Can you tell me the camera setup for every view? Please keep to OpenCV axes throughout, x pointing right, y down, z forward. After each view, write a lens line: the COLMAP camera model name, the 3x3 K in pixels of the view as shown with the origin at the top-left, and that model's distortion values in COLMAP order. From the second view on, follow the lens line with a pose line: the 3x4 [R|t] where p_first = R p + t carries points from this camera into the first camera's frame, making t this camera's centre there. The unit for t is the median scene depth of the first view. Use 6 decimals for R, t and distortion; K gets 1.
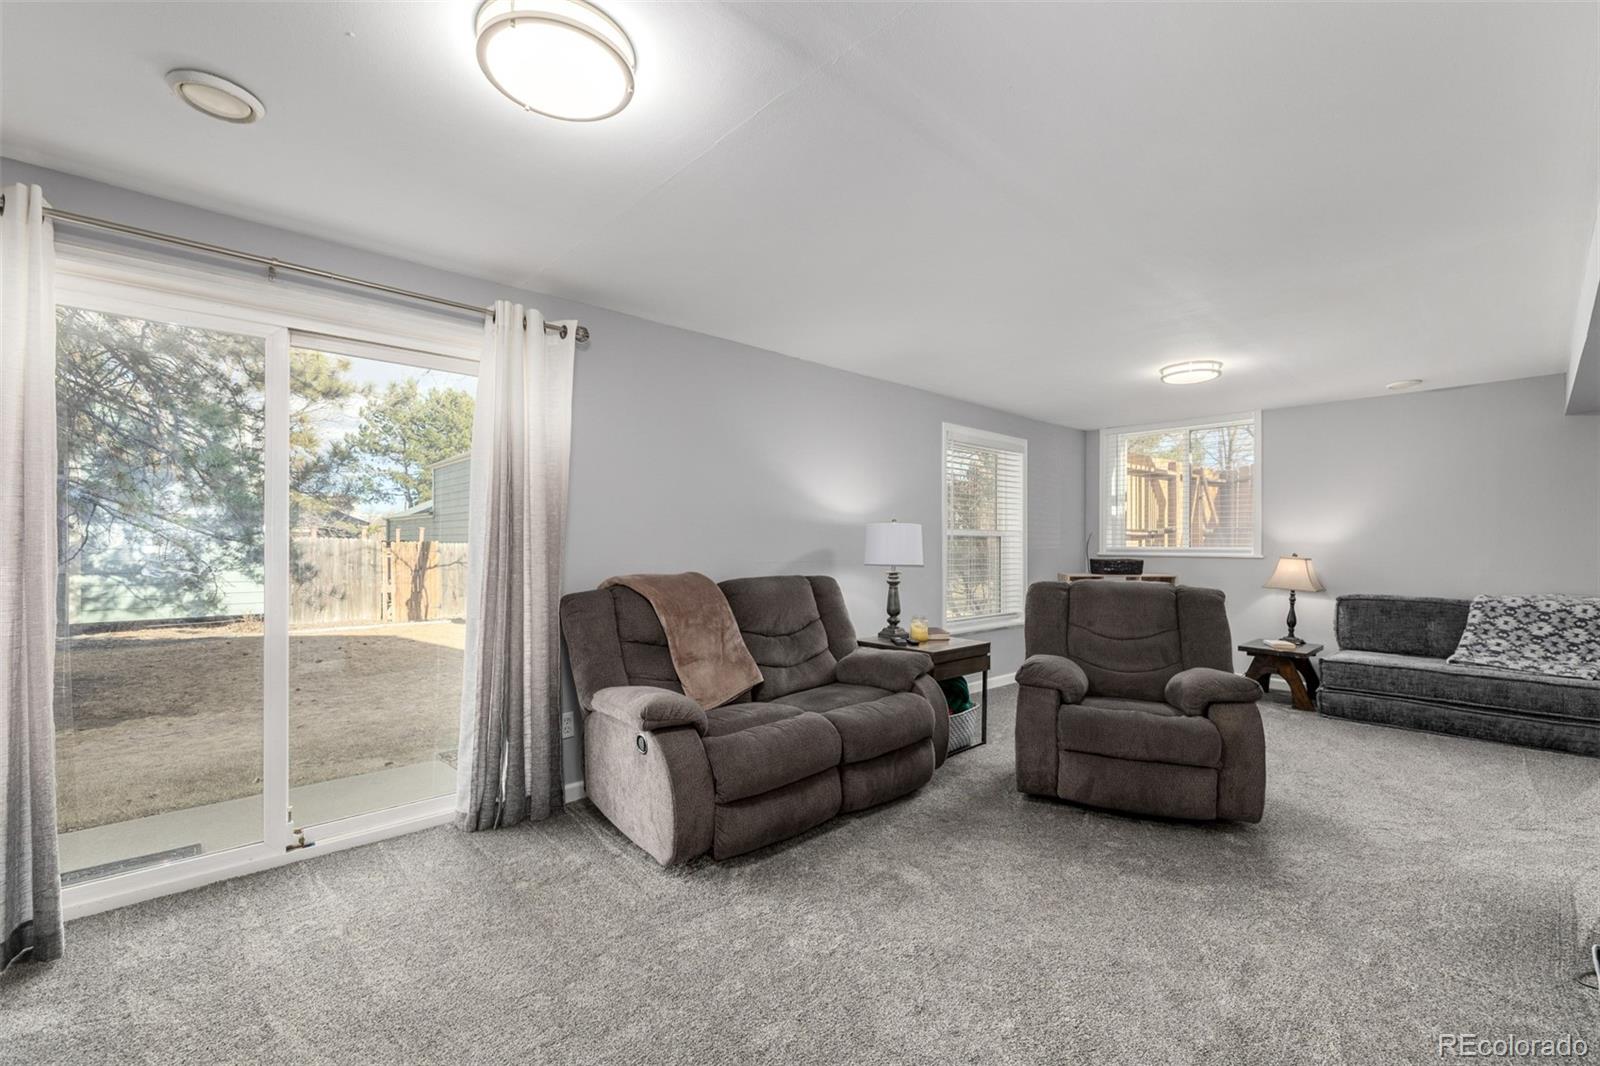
lens RADIAL K [[672.0, 0, 797.1], [0, 672.0, 541.0], [0, 0, 1]] dist [0.003377, -0.000443]
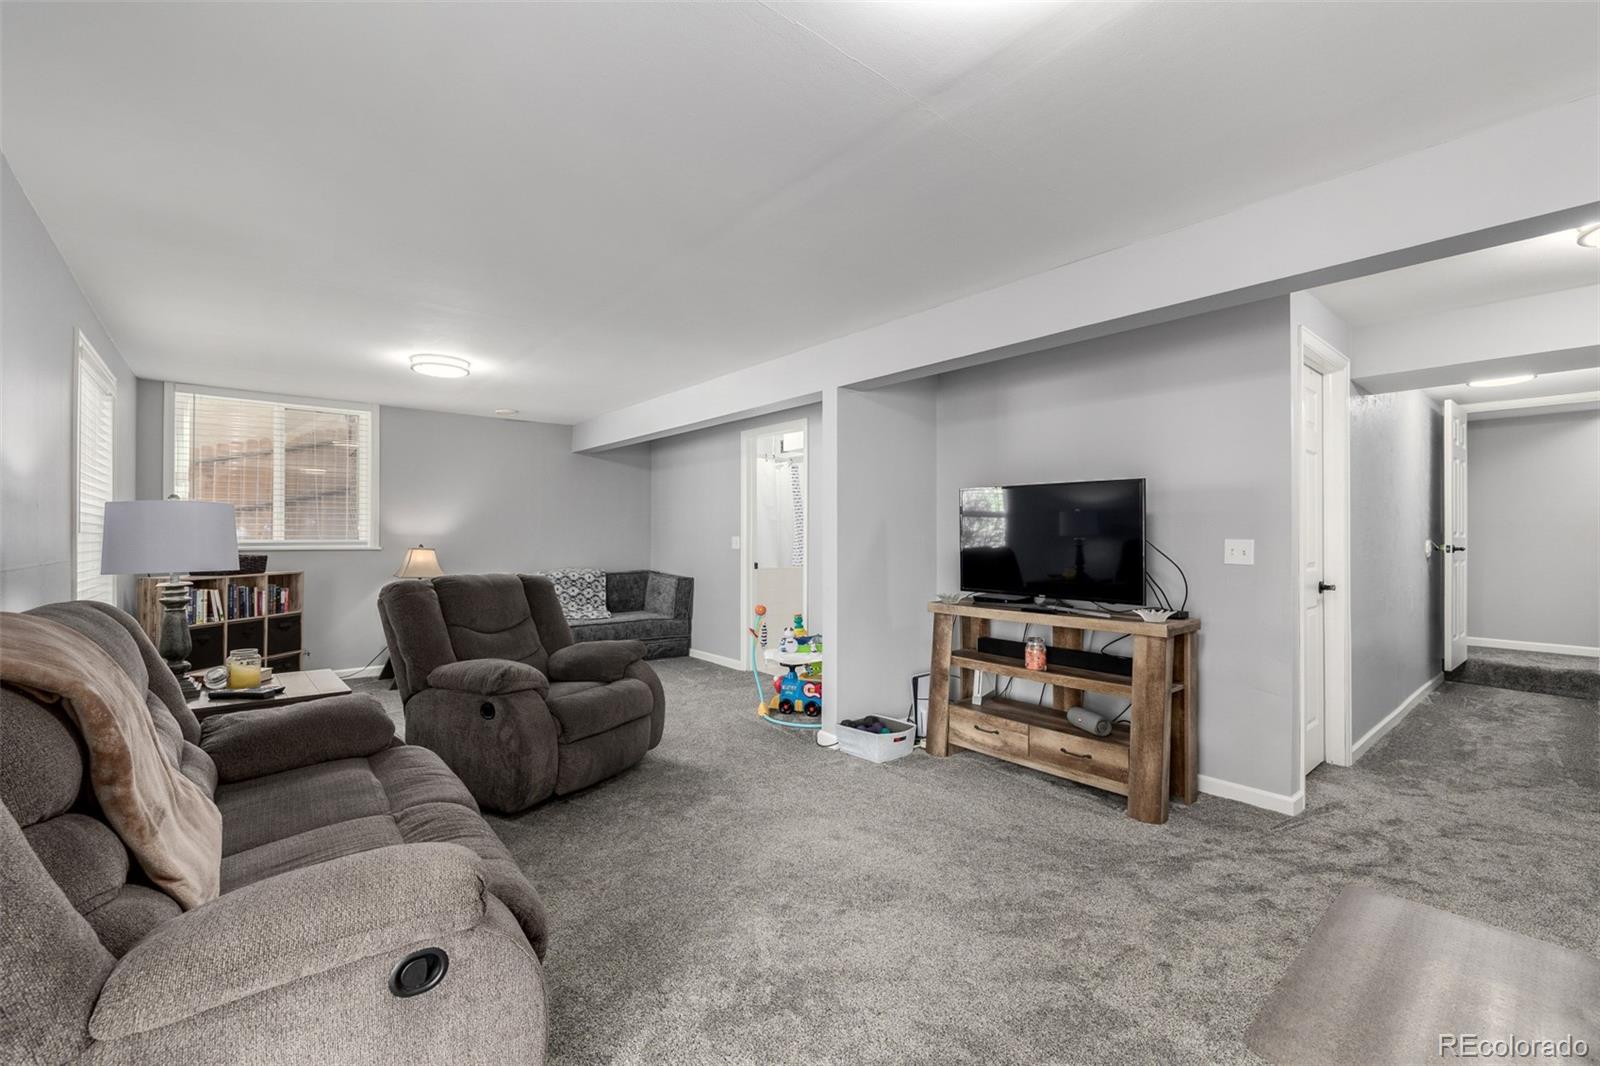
lens RADIAL K [[672.0, 0, 792.5], [0, 672.0, 535.2], [0, 0, 1]] dist [0.003377, -0.000443]
pose [[0.072023, 0.002066, 0.997401, -0.560500], [0.000127, 0.999998, -0.002081, 0.011563], [-0.997403, 0.000277, 0.072023, 0.610631]]
